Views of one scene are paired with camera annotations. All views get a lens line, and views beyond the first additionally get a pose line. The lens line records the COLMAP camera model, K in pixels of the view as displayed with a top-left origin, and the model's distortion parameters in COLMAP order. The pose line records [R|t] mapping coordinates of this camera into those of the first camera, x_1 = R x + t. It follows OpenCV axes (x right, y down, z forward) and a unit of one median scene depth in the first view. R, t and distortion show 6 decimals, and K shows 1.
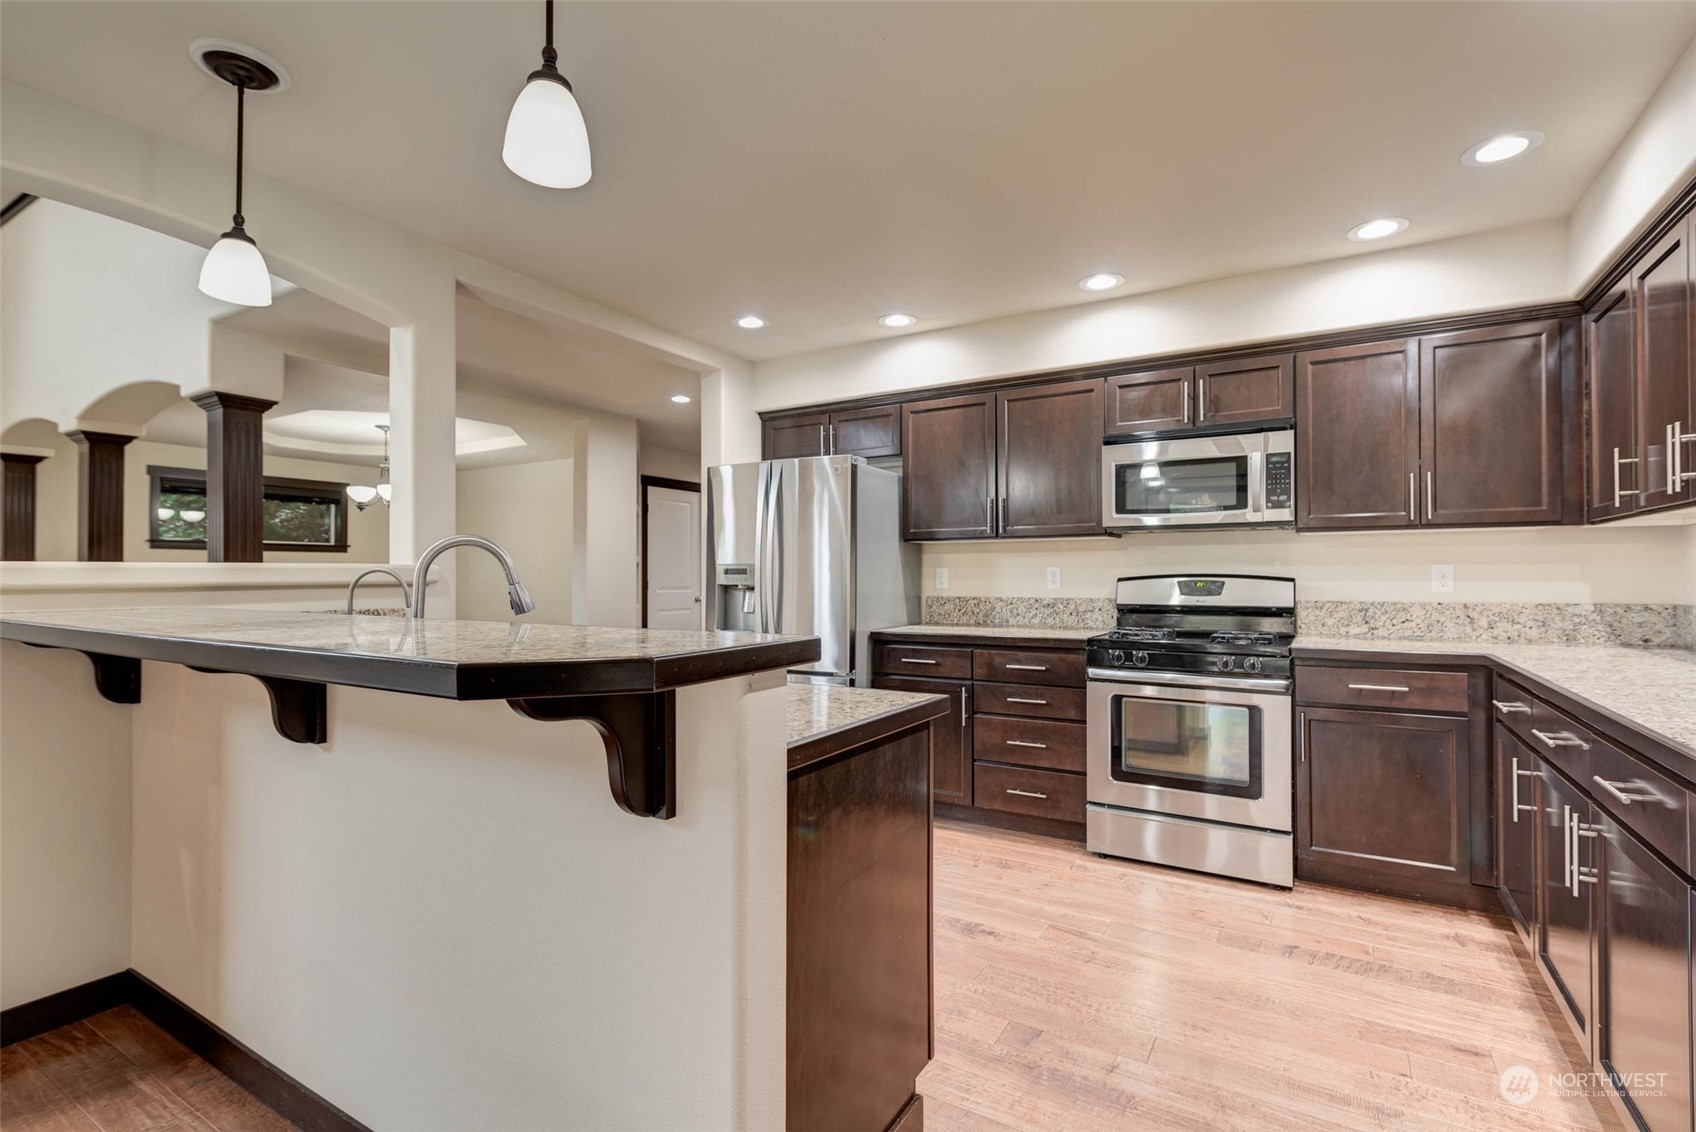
lens RADIAL K [[760.2, 0, 836.7], [0, 760.2, 564.6], [0, 0, 1]] dist [0.004801, 0.000813]
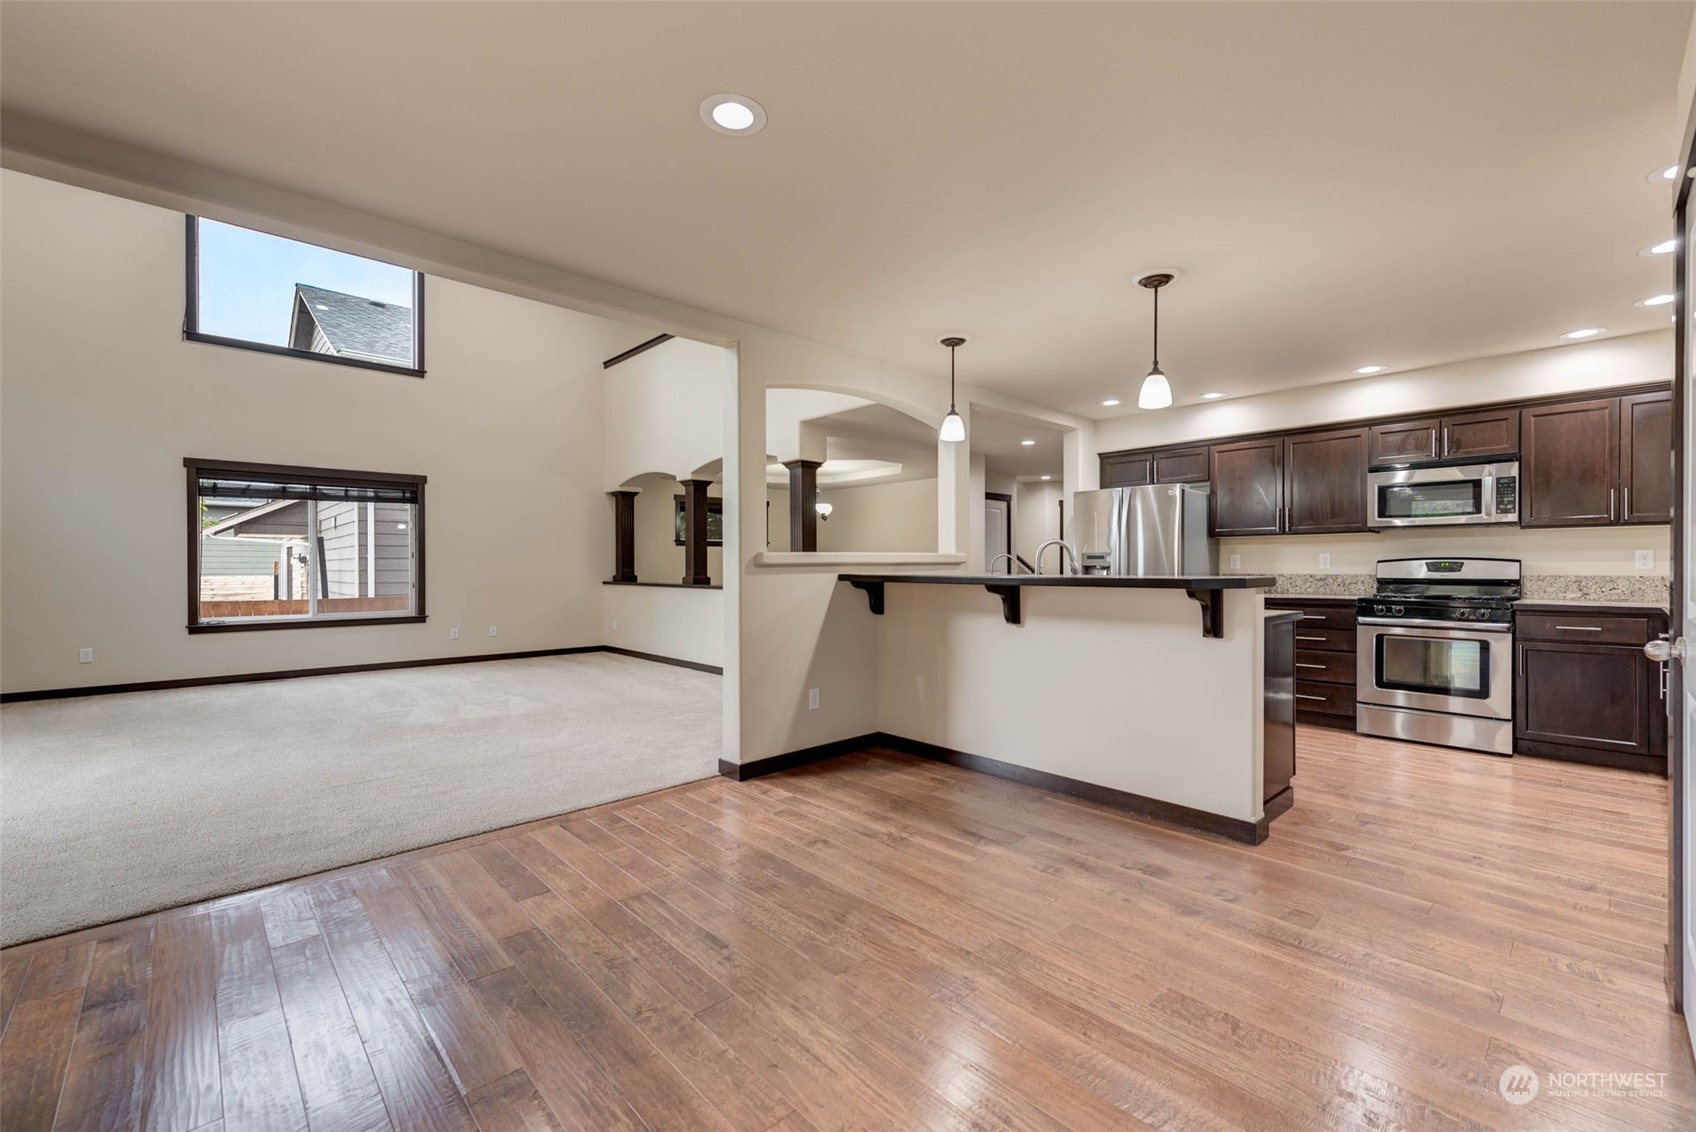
lens RADIAL K [[676.1, 0, 860.7], [0, 676.1, 563.8], [0, 0, 1]] dist [0.008176, -0.001054]
pose [[0.964361, -0.000636, -0.264589, -0.286916], [0.003923, 0.999922, 0.011898, 0.005092], [0.264560, -0.012512, 0.964288, -0.617999]]
